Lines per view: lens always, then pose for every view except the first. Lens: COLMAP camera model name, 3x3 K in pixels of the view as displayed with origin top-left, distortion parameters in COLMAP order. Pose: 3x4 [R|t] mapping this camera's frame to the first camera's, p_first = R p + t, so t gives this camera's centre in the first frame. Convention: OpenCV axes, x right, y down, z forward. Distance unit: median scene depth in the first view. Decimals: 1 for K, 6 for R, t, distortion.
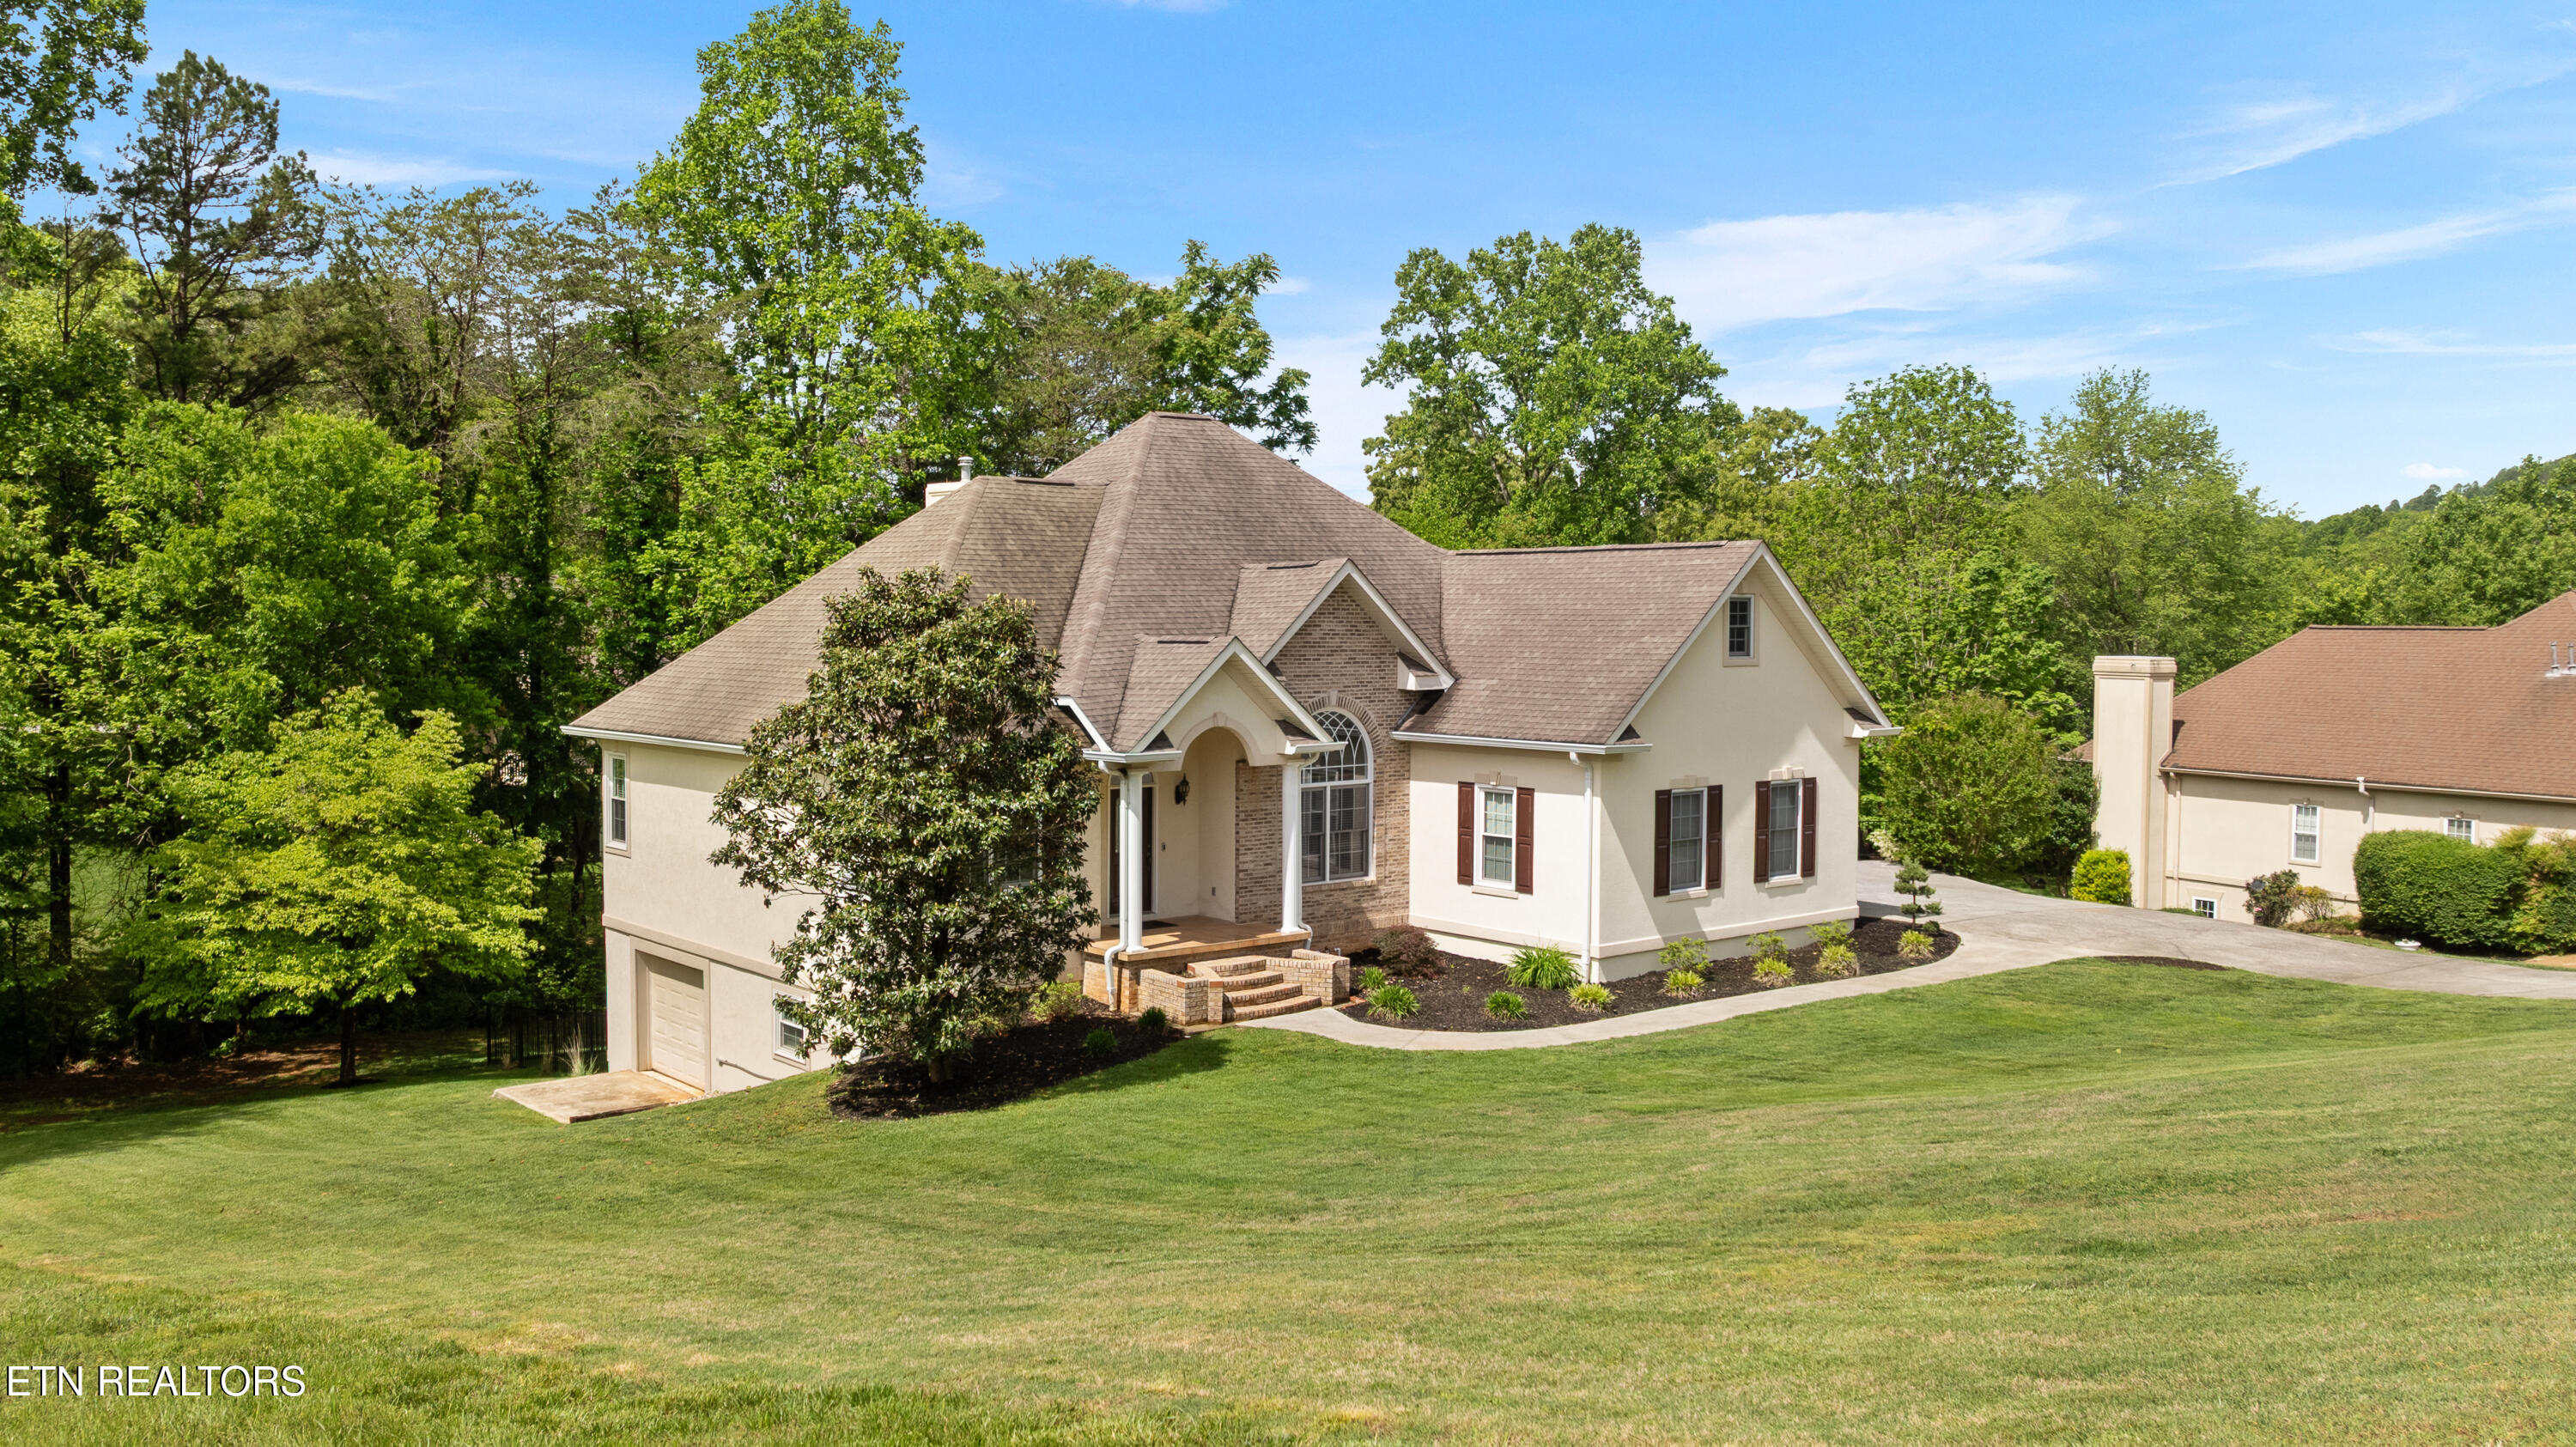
lens RADIAL K [[1940.1, 0, 1286.7], [0, 1940.1, 736.2], [0, 0, 1]] dist [0.006740, 0.002799]
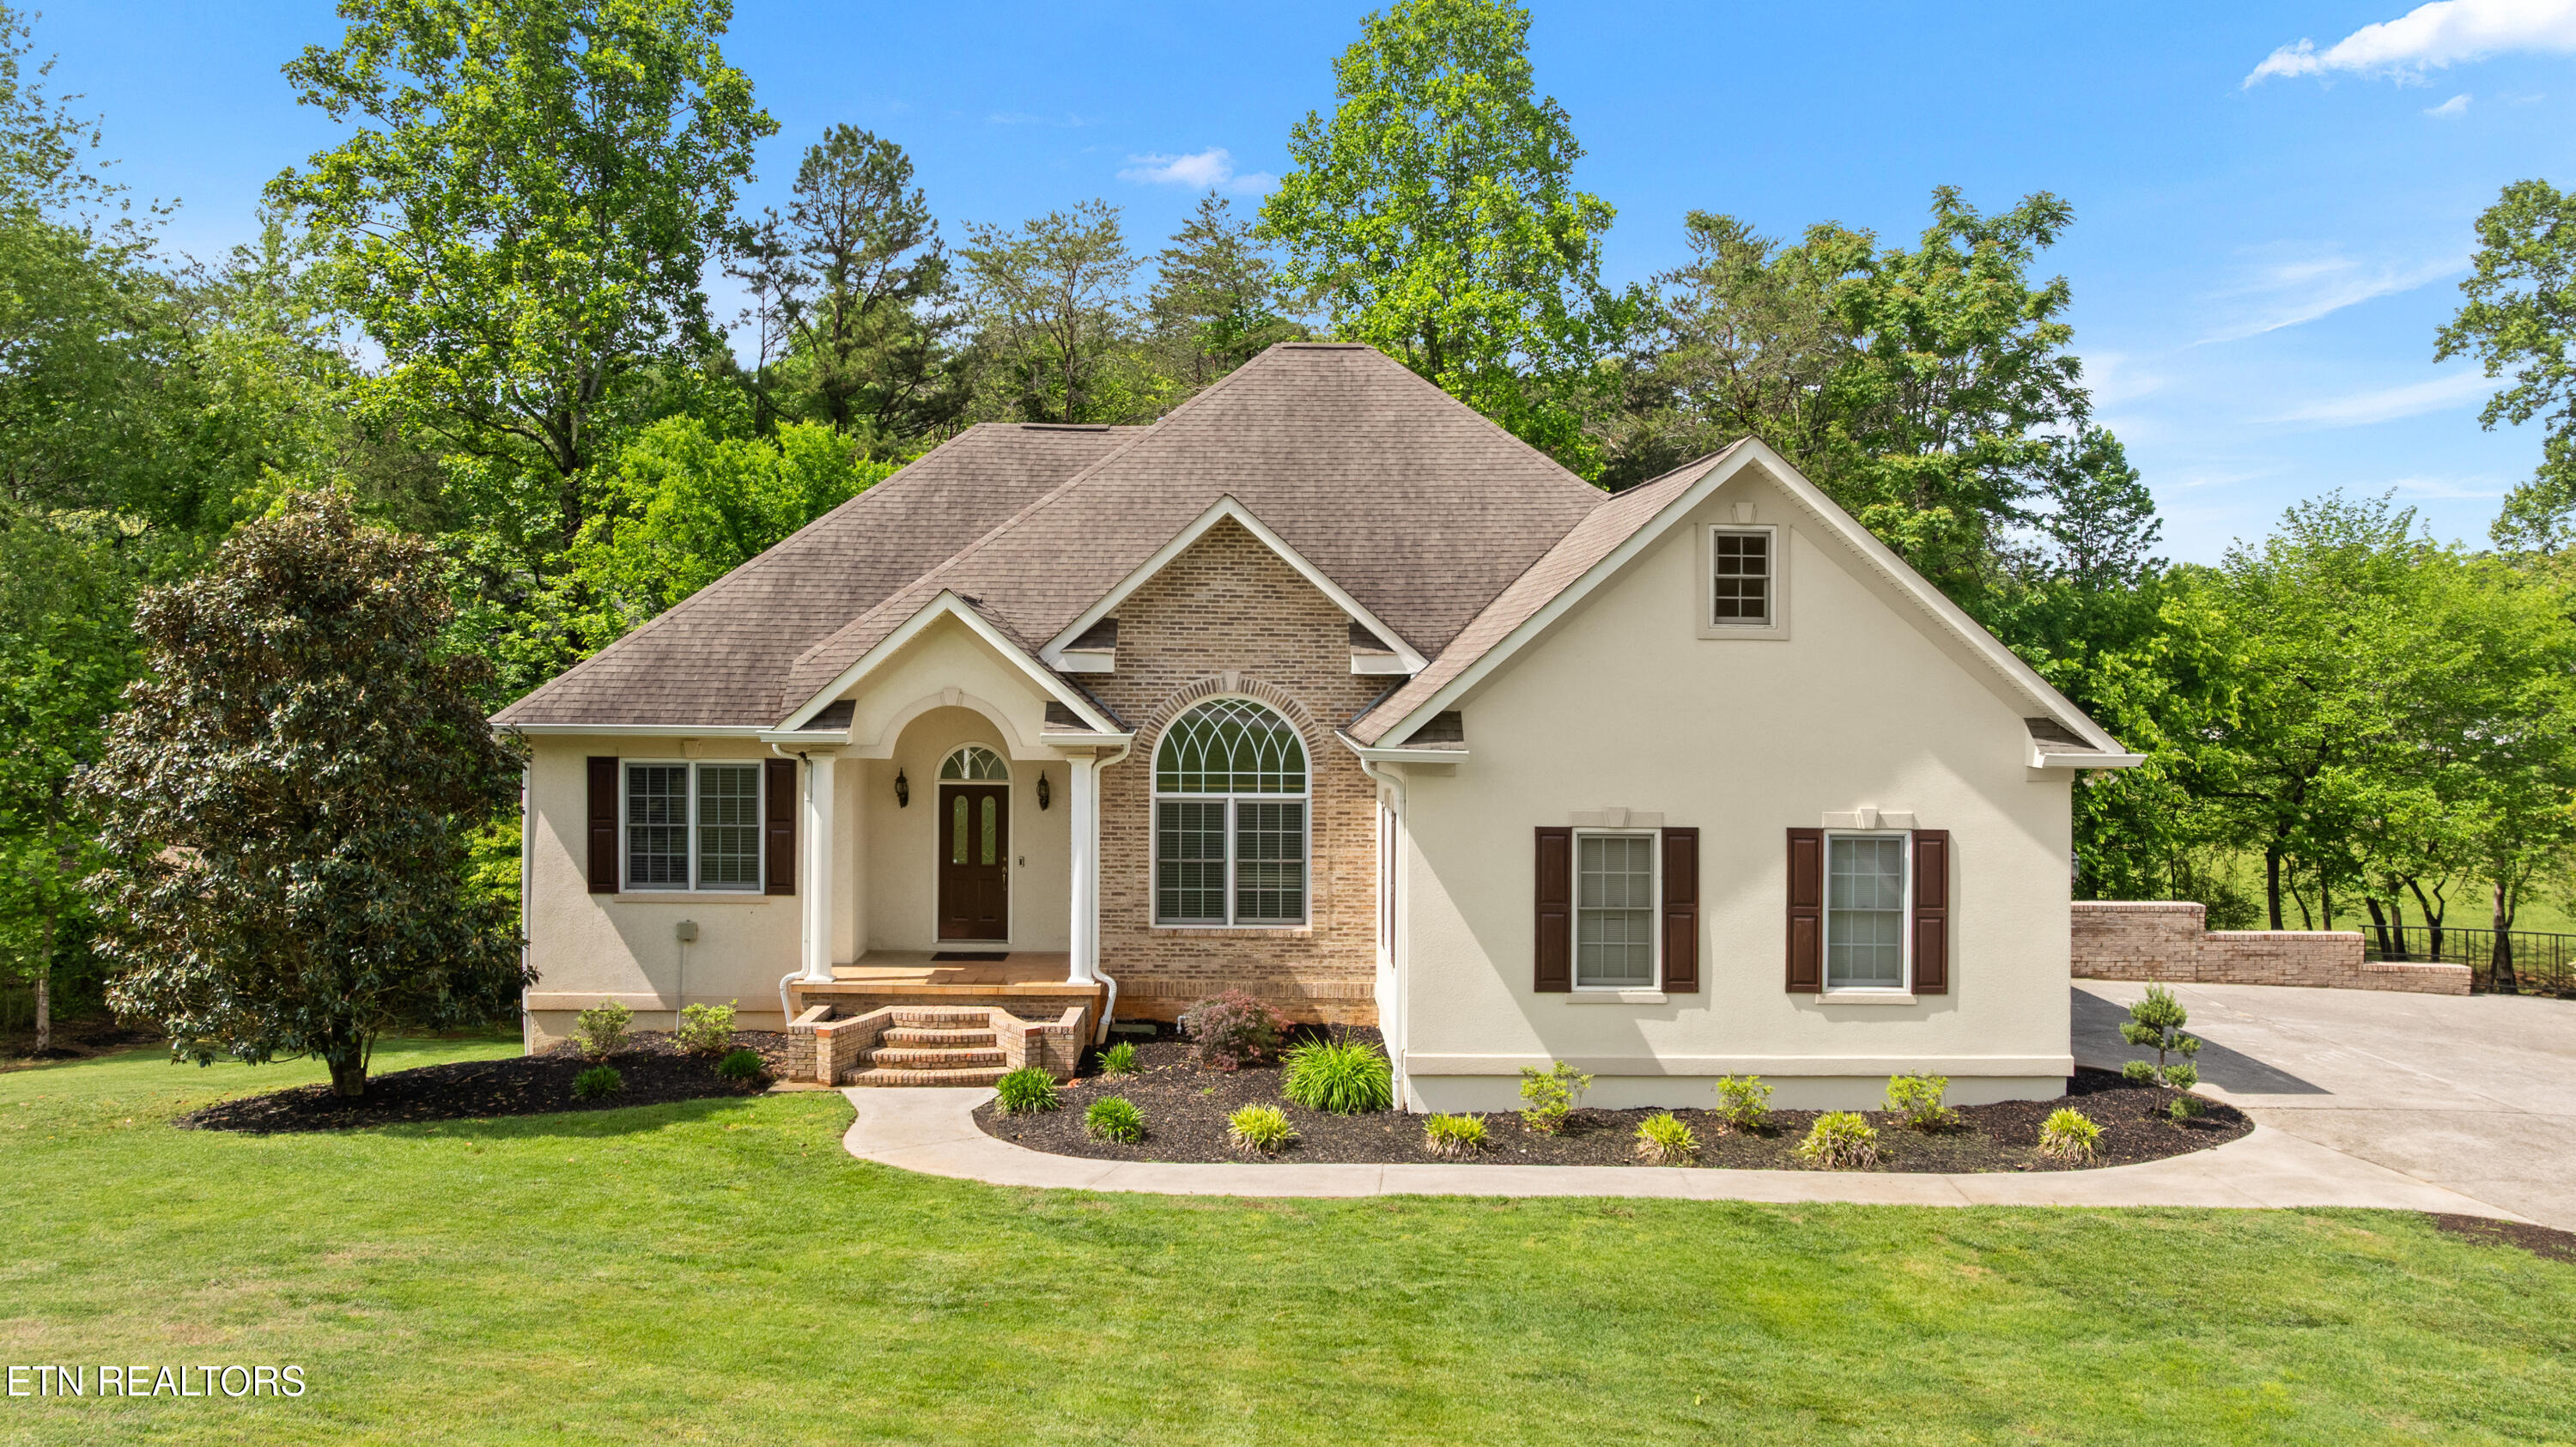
lens RADIAL K [[1859.0, 0, 1289.6], [0, 1859.0, 702.8], [0, 0, 1]] dist [-0.001985, 0.000101]
pose [[0.807801, 0.022436, -0.589028, 0.458037], [-0.045542, 0.998664, -0.024417, 0.005180], [0.587693, 0.046550, 0.807744, 0.424426]]
